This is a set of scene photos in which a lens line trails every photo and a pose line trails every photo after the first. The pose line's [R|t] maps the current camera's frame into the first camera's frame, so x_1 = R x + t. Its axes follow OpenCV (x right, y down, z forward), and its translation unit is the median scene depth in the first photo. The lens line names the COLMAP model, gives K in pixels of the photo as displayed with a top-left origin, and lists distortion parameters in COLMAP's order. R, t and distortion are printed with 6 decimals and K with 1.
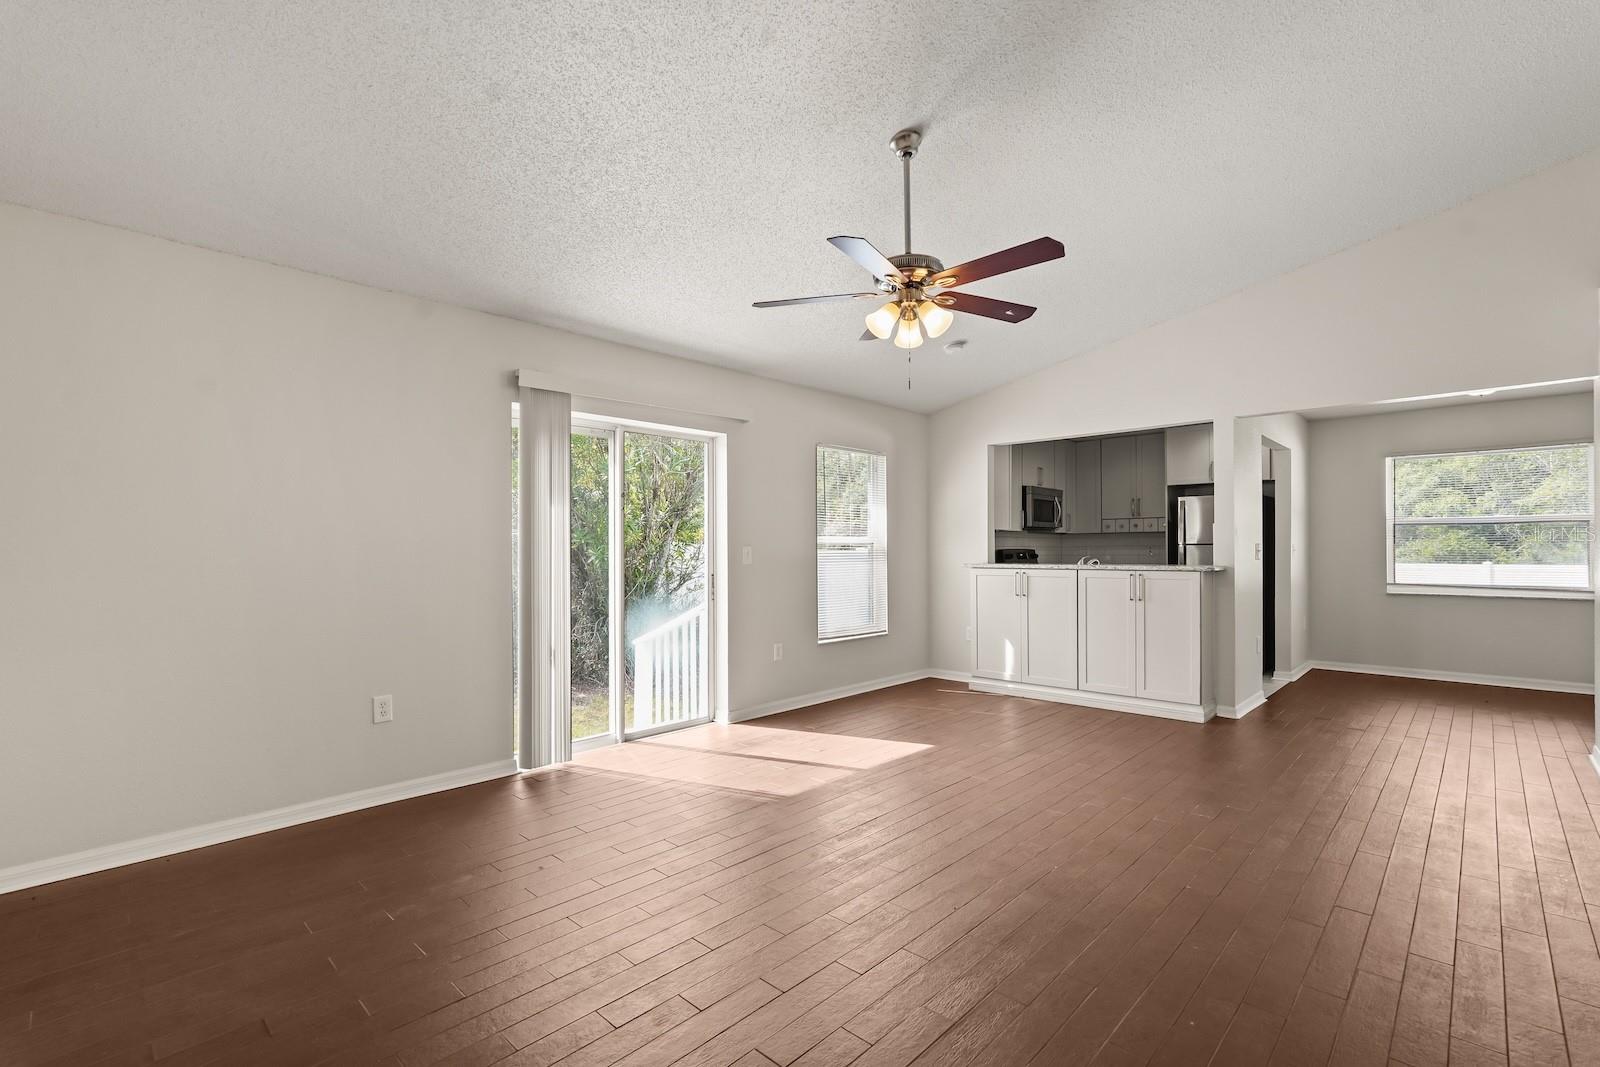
lens RADIAL K [[710.8, 0, 800.7], [0, 710.8, 545.8], [0, 0, 1]] dist [0.000226, 0.000779]
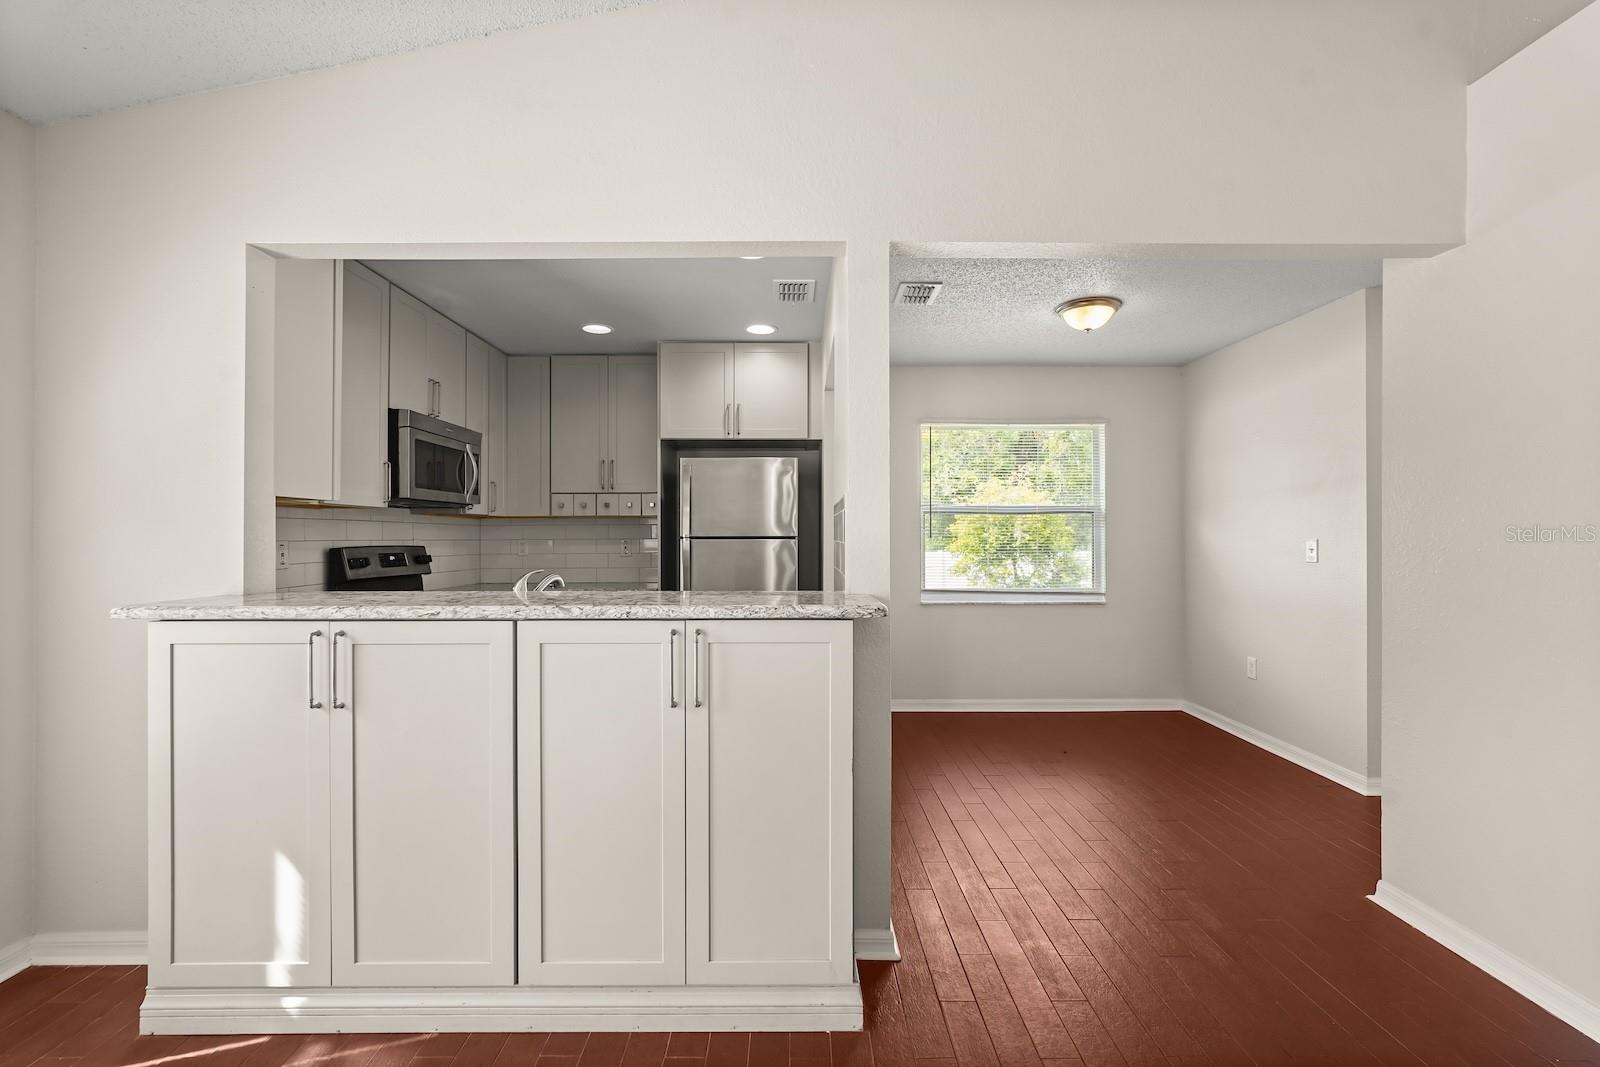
lens RADIAL K [[710.8, 0, 801.7], [0, 710.8, 538.7], [0, 0, 1]] dist [0.000226, 0.000779]
pose [[0.721049, 0.000220, 0.692884, 0.186364], [-0.005148, 0.999974, 0.005040, -0.004286], [-0.692865, -0.007201, 0.721031, 0.485769]]
